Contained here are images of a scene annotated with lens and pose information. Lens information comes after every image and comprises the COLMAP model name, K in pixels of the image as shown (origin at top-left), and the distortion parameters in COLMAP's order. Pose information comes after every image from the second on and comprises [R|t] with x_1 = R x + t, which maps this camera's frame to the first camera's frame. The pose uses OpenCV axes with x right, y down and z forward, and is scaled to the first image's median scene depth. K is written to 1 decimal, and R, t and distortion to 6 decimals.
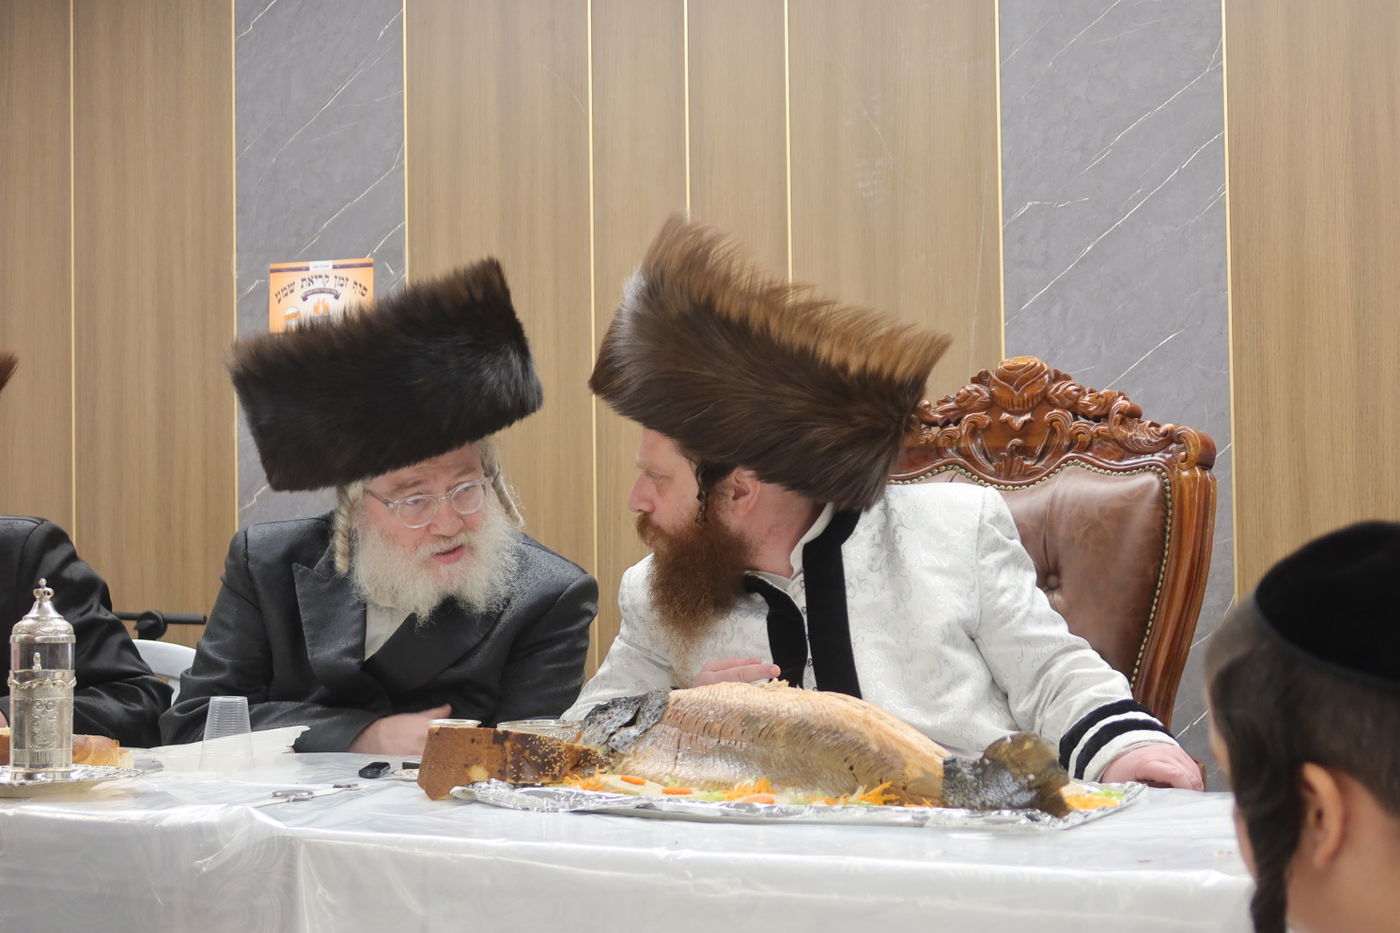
lens RADIAL K [[2757.1, 0, 692.6], [0, 2757.1, 430.5], [0, 0, 1]] dist [-0.012508, 0.000000]
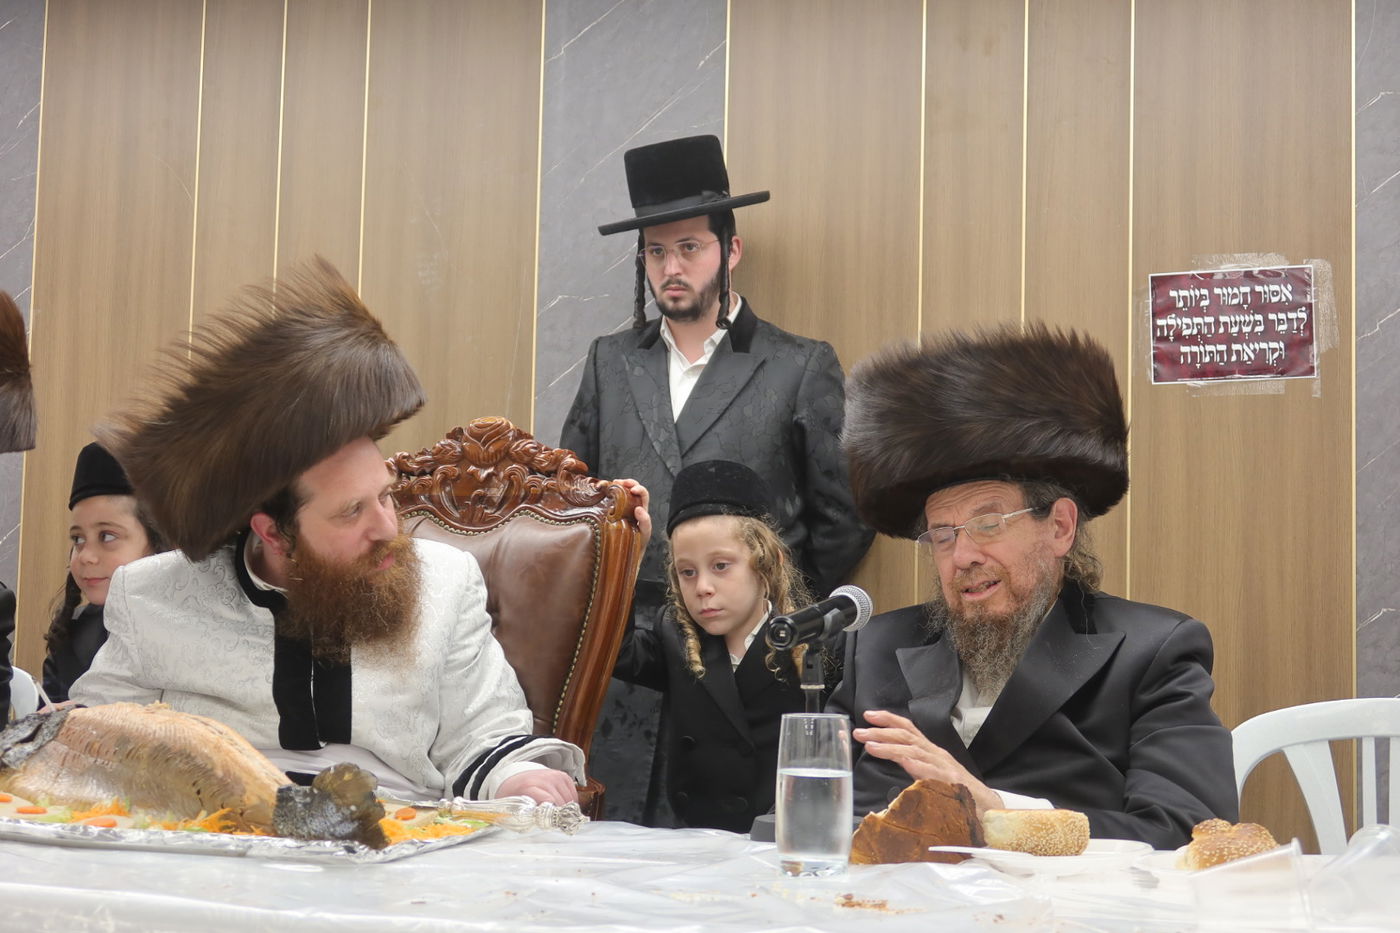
lens RADIAL K [[2067.3, 0, 727.0], [0, 2067.3, 428.1], [0, 0, 1]] dist [0.067628, 0.000000]
pose [[0.990174, 0.048702, 0.131089, 0.080506], [-0.043947, 0.998275, -0.038926, 0.005157], [-0.132759, 0.032782, 0.990606, 0.115094]]
